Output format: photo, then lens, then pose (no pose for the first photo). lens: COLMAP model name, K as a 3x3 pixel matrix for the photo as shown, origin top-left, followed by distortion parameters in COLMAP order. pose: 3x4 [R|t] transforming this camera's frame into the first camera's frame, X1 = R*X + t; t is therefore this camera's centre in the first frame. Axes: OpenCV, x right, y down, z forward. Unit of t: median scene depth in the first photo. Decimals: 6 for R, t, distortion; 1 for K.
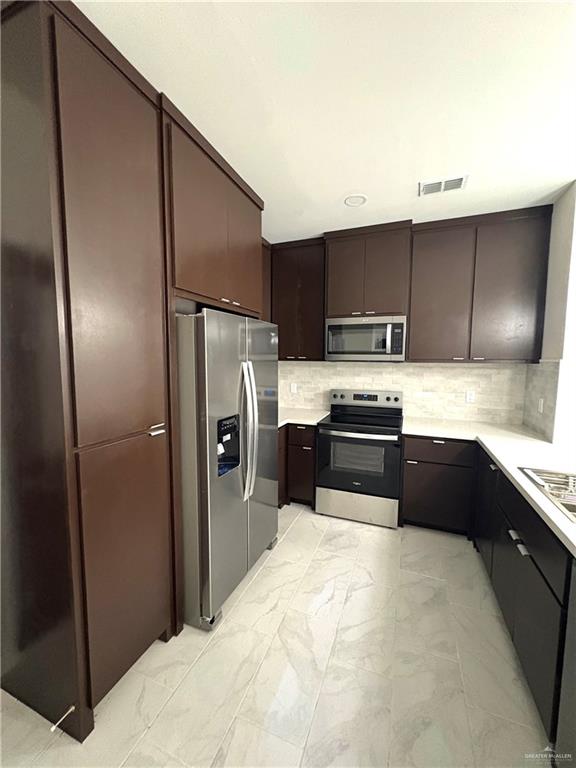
lens RADIAL K [[304.7, 0, 288.0], [0, 304.7, 384.0], [0, 0, 1]] dist [0.000820, 0.000264]
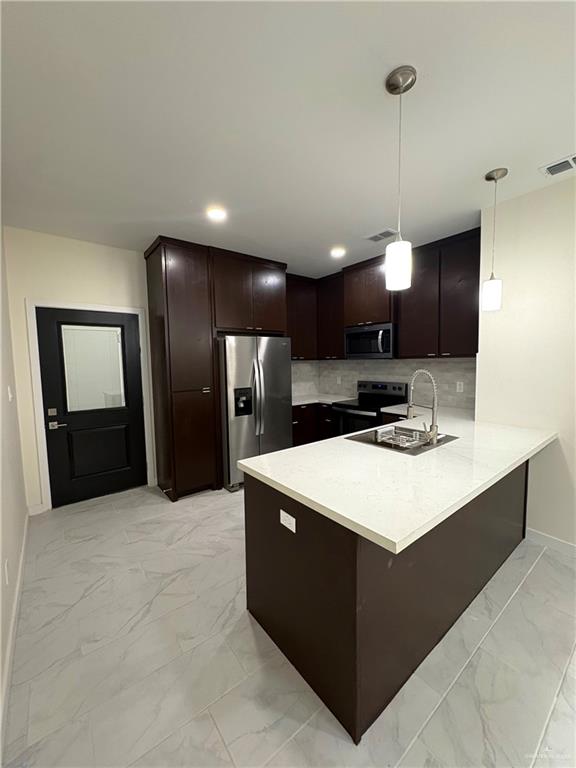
lens RADIAL K [[304.7, 0, 288.9], [0, 304.7, 383.8], [0, 0, 1]] dist [0.000820, 0.000264]
pose [[0.863406, 0.017905, -0.504192, 0.634759], [-0.023001, 0.999728, -0.003885, 0.049204], [0.503986, 0.014952, 0.863583, -0.336631]]
